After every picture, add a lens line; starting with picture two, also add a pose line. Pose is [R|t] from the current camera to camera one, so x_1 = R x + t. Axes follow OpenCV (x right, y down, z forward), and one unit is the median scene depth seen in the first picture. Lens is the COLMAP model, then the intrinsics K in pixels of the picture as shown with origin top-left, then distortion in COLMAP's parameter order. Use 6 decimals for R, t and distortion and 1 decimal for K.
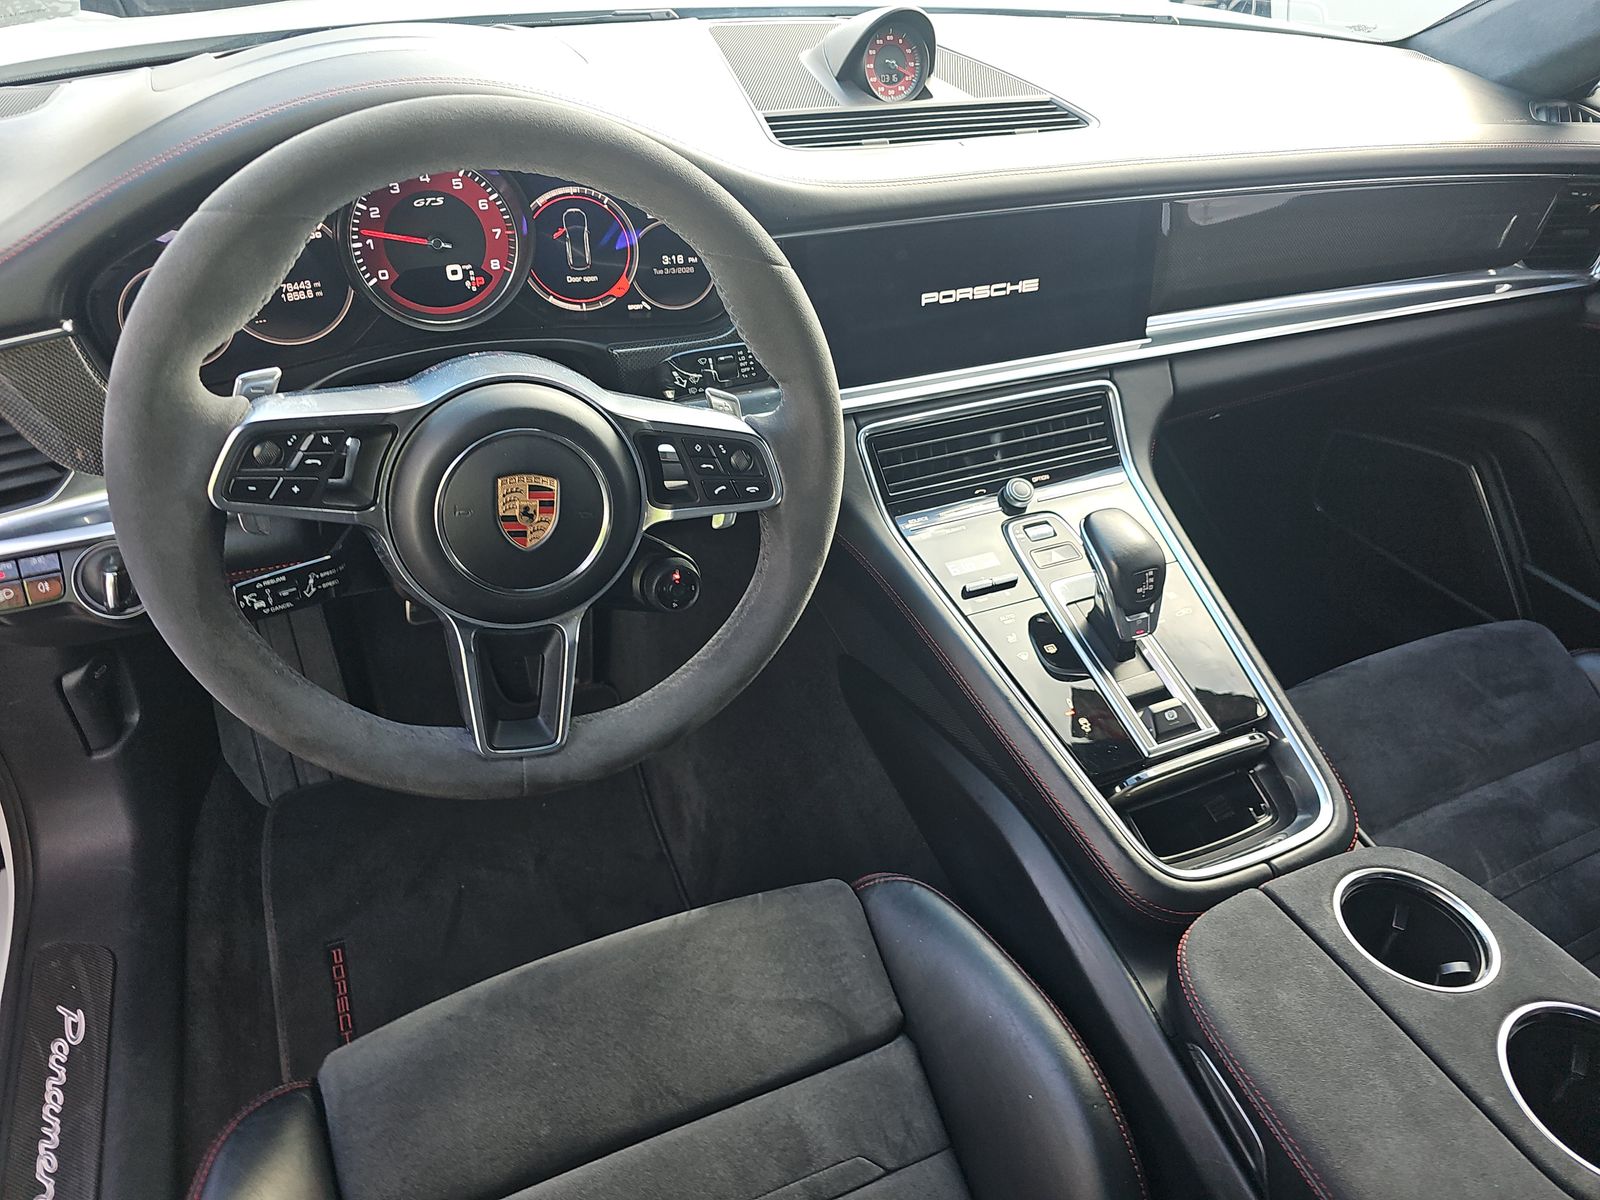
lens RADIAL K [[1075.0, 0, 800.5], [0, 1075.0, 593.5], [0, 0, 1]] dist [0.024798, -0.051825]
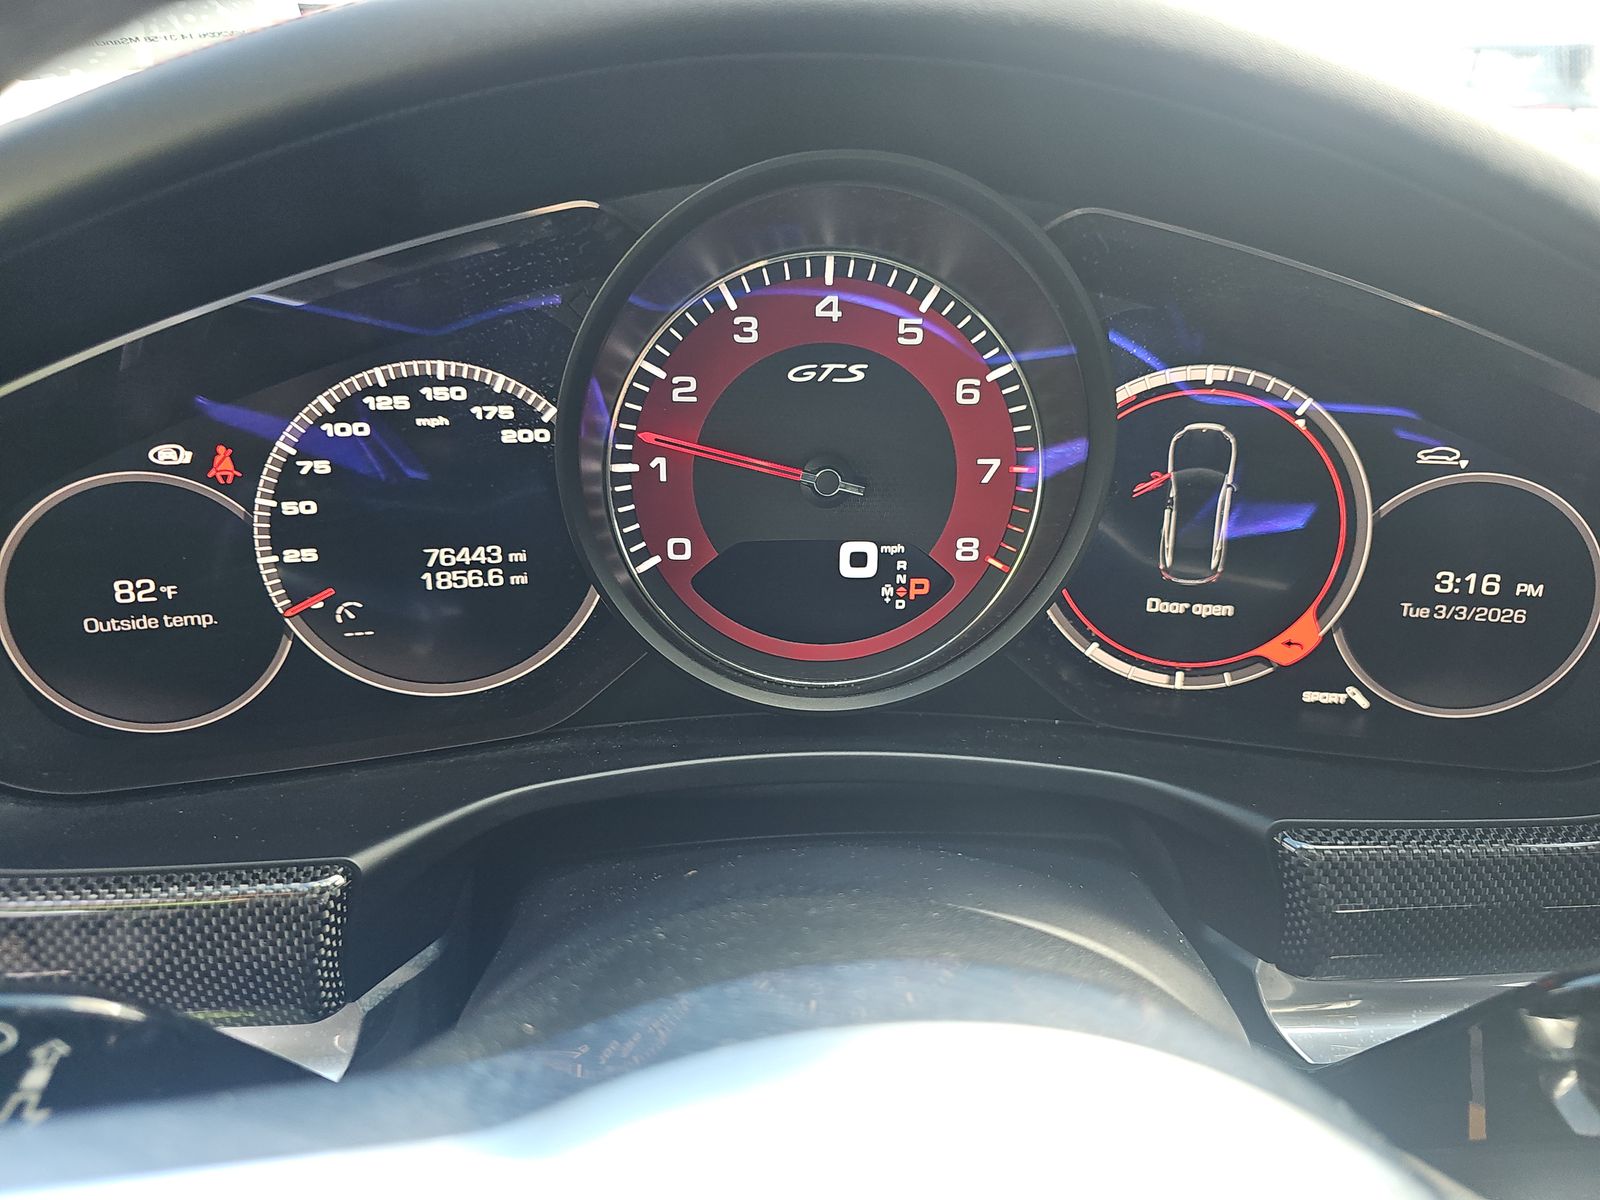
lens RADIAL K [[1075.0, 0, 800.5], [0, 1075.0, 593.5], [0, 0, 1]] dist [0.024798, -0.051825]
pose [[0.936040, 0.109762, -0.334338, -0.217182], [-0.189068, 0.958192, -0.214760, -0.205680], [0.296787, 0.264236, 0.917658, 0.664471]]
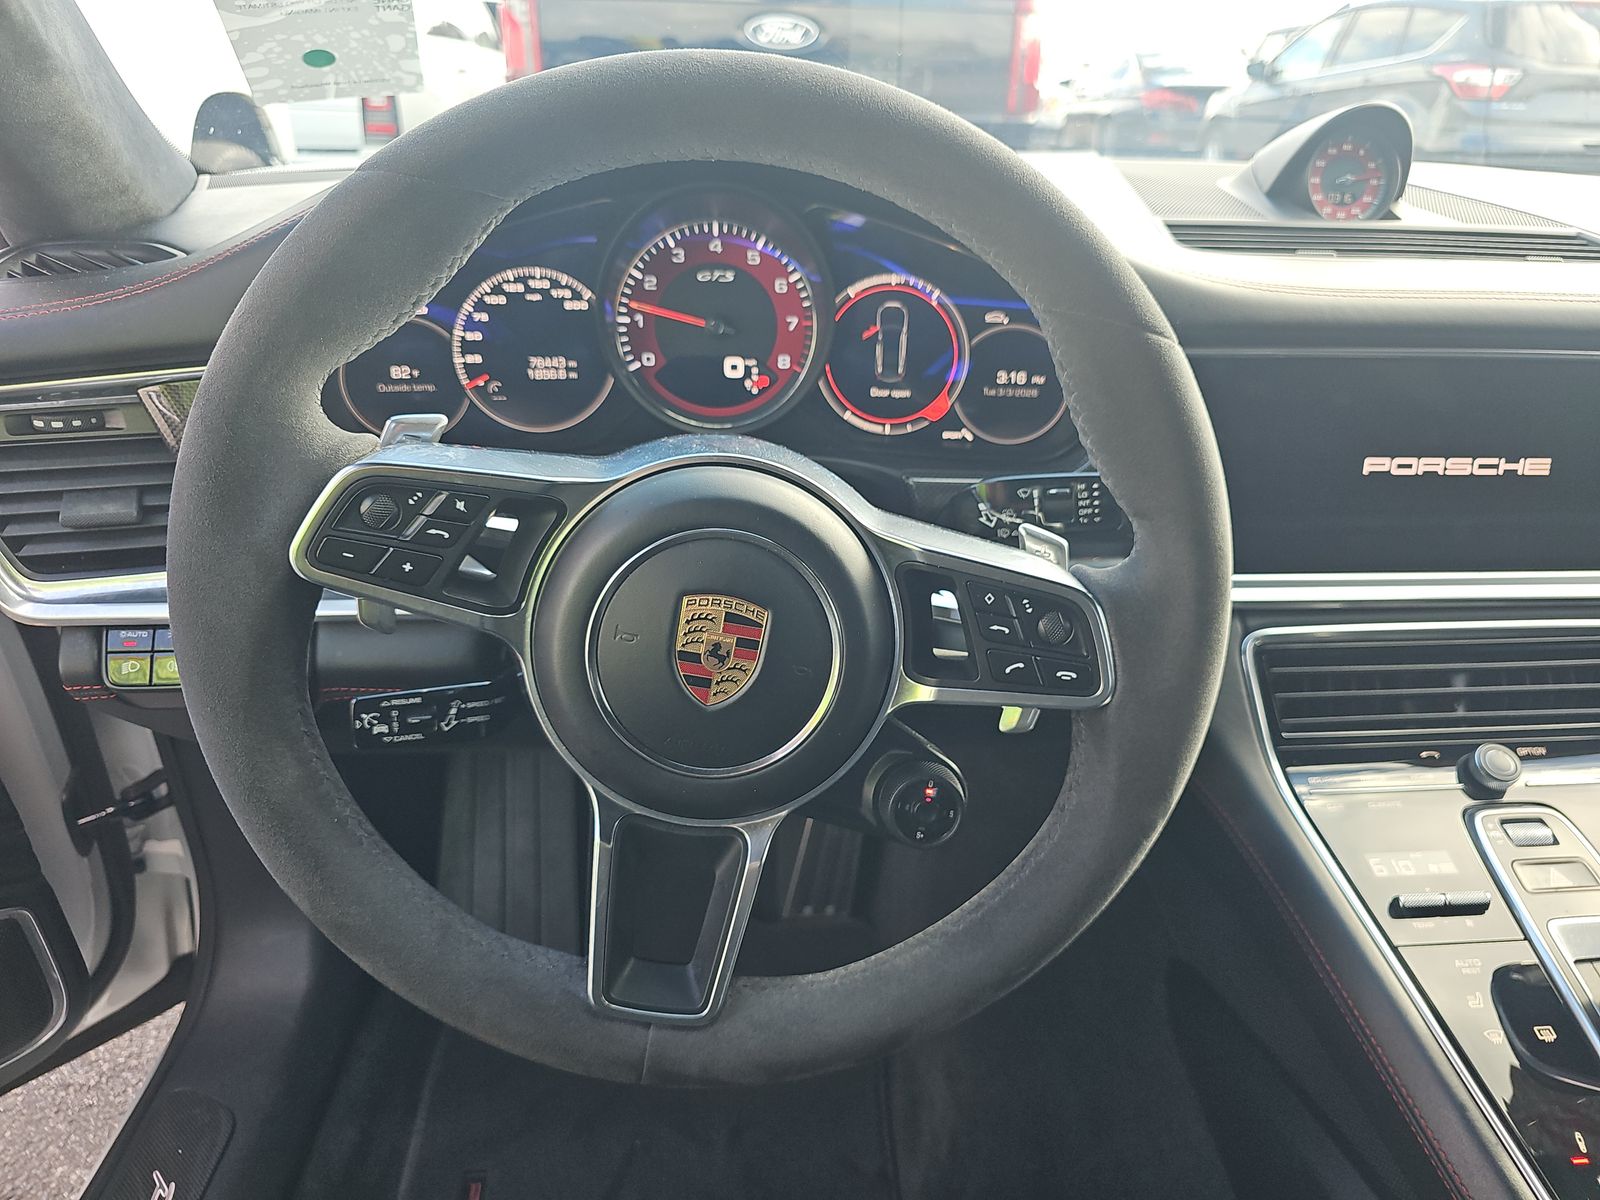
lens RADIAL K [[1094.9, 0, 813.9], [0, 1094.9, 612.2], [0, 0, 1]] dist [0.034430, -0.059407]
pose [[0.945198, 0.131188, -0.298982, 0.002337], [-0.186114, 0.968870, -0.163255, 0.000190], [0.268258, 0.209953, 0.940190, 0.294023]]
